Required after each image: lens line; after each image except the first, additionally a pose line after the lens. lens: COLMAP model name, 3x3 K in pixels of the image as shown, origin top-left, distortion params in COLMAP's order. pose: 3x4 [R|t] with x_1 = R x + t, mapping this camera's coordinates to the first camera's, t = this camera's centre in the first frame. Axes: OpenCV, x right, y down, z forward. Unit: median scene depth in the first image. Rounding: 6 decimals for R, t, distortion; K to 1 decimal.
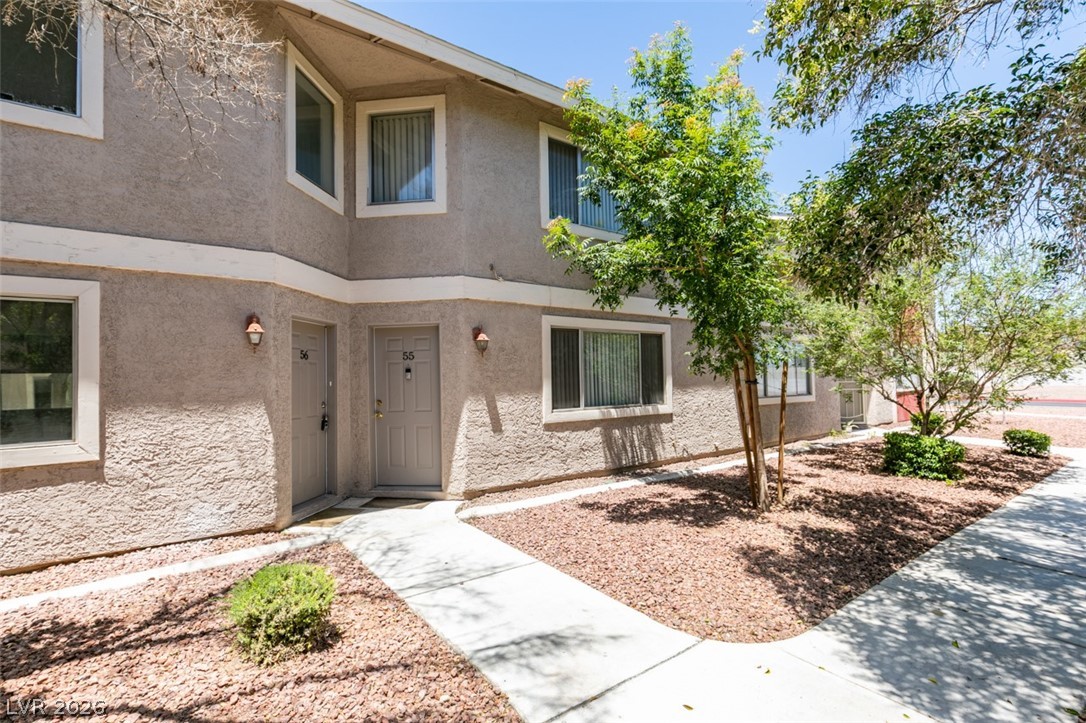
lens RADIAL K [[517.3, 0, 541.5], [0, 517.3, 363.1], [0, 0, 1]] dist [-0.006455, 0.001484]
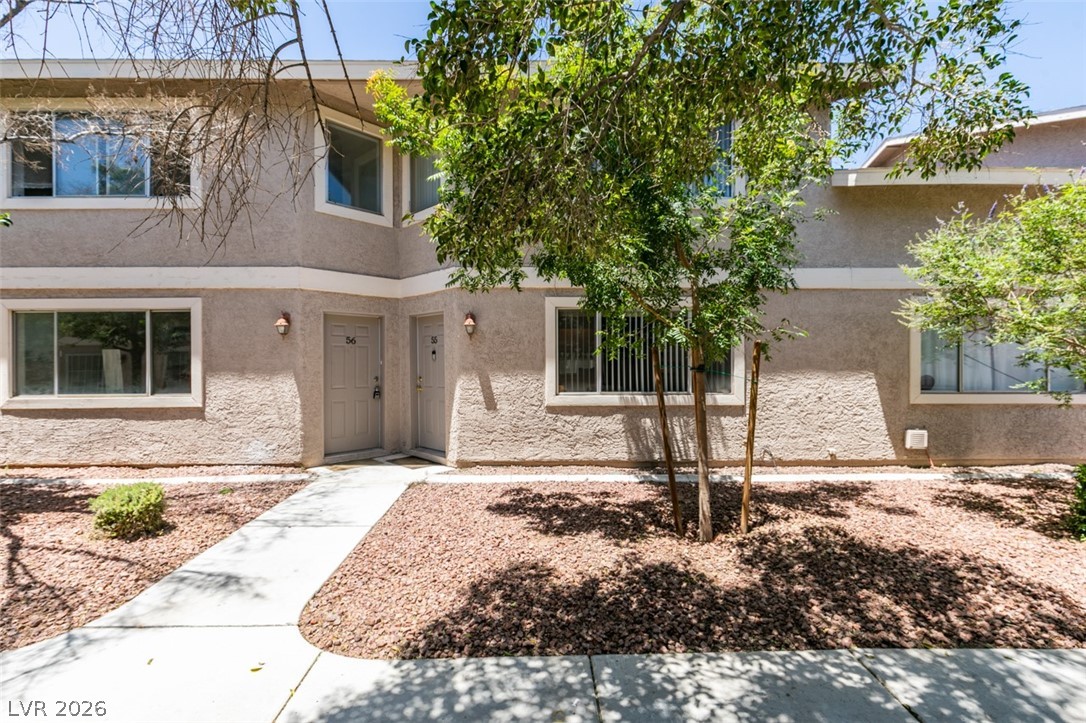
lens RADIAL K [[485.6, 0, 542.5], [0, 485.6, 360.1], [0, 0, 1]] dist [-0.002317, 0.000357]
pose [[0.805963, 0.013060, -0.591822, 0.799462], [0.006611, 0.999496, 0.031059, -0.000603], [0.591930, -0.028946, 0.805470, 0.347840]]
